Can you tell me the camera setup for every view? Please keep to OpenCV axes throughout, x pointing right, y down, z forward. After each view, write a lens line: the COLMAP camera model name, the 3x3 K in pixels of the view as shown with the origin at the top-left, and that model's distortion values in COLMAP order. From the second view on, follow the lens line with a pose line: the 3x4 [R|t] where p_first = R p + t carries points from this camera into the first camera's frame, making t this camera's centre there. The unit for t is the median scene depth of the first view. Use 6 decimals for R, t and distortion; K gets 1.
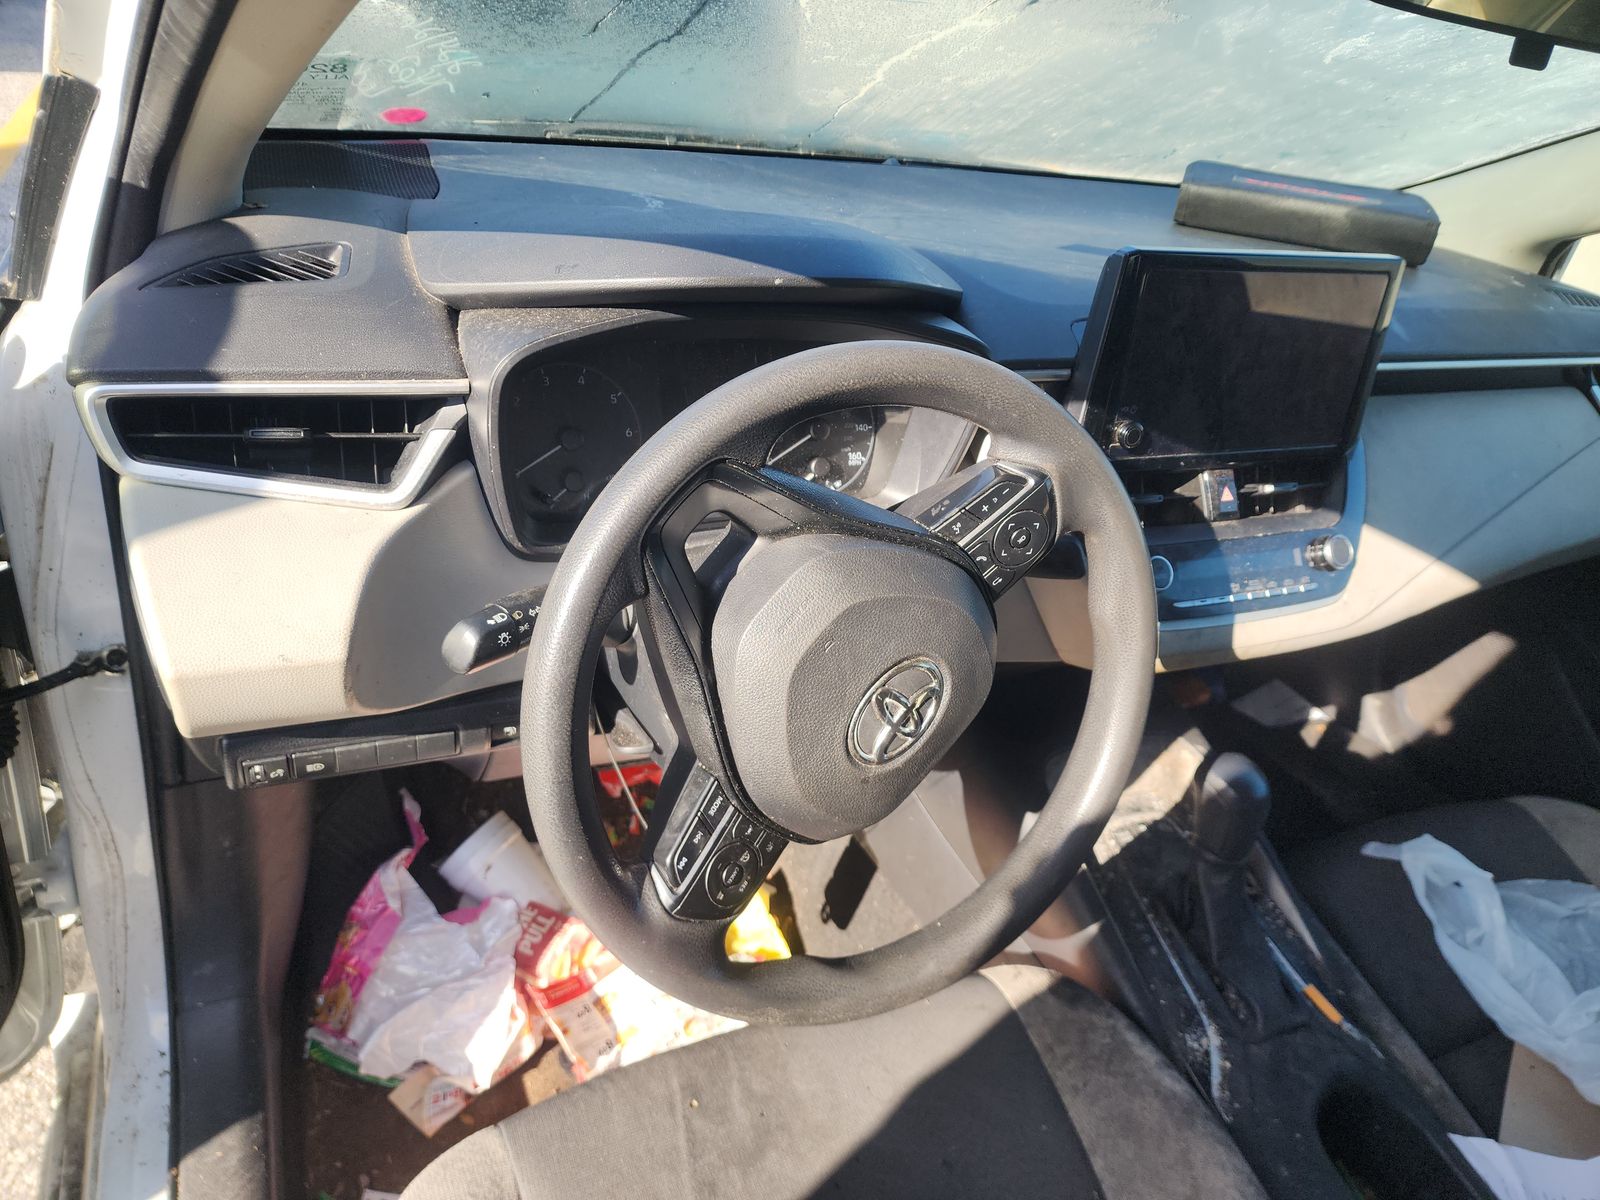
lens RADIAL K [[940.4, 0, 800.0], [0, 940.4, 600.0], [0, 0, 1]] dist [0.019103, -0.038208]
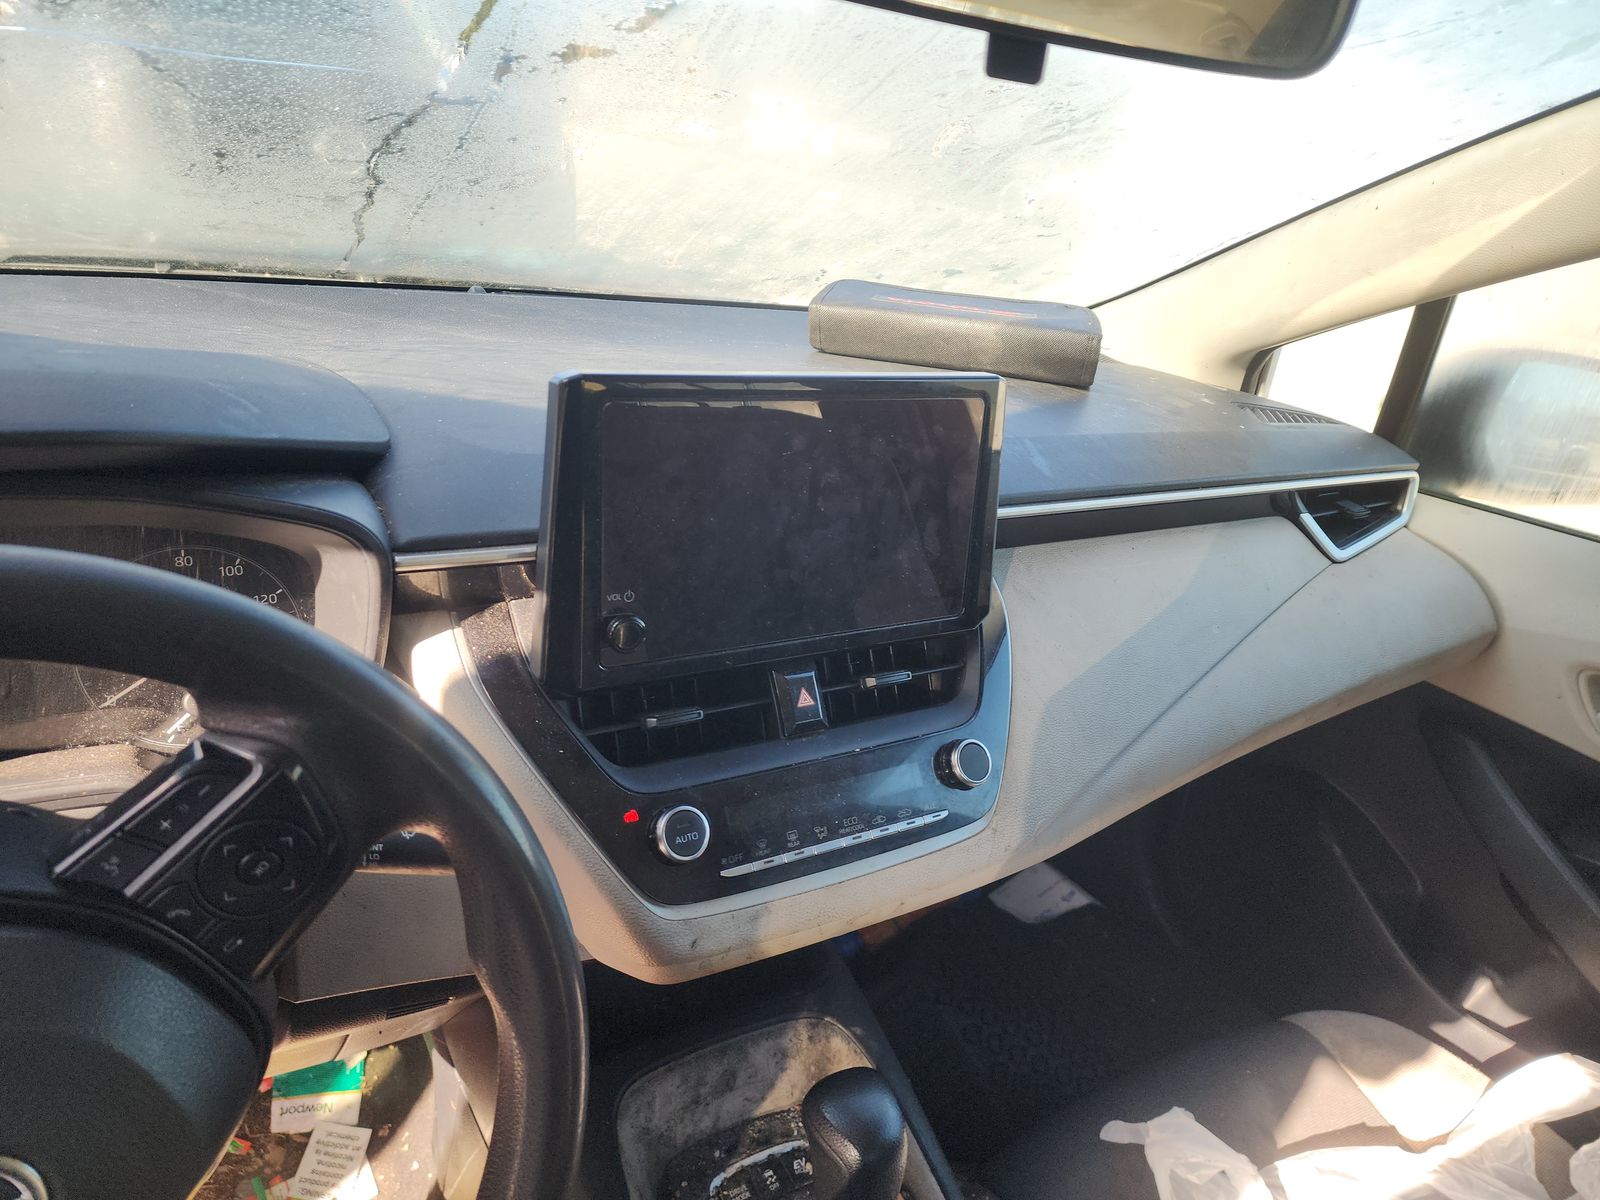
lens RADIAL K [[940.4, 0, 800.0], [0, 940.4, 600.0], [0, 0, 1]] dist [0.019103, -0.038208]
pose [[0.990323, -0.061321, 0.124496, 0.287989], [0.078544, 0.987240, -0.138519, -0.069686], [-0.114413, 0.146957, 0.982504, 0.226208]]
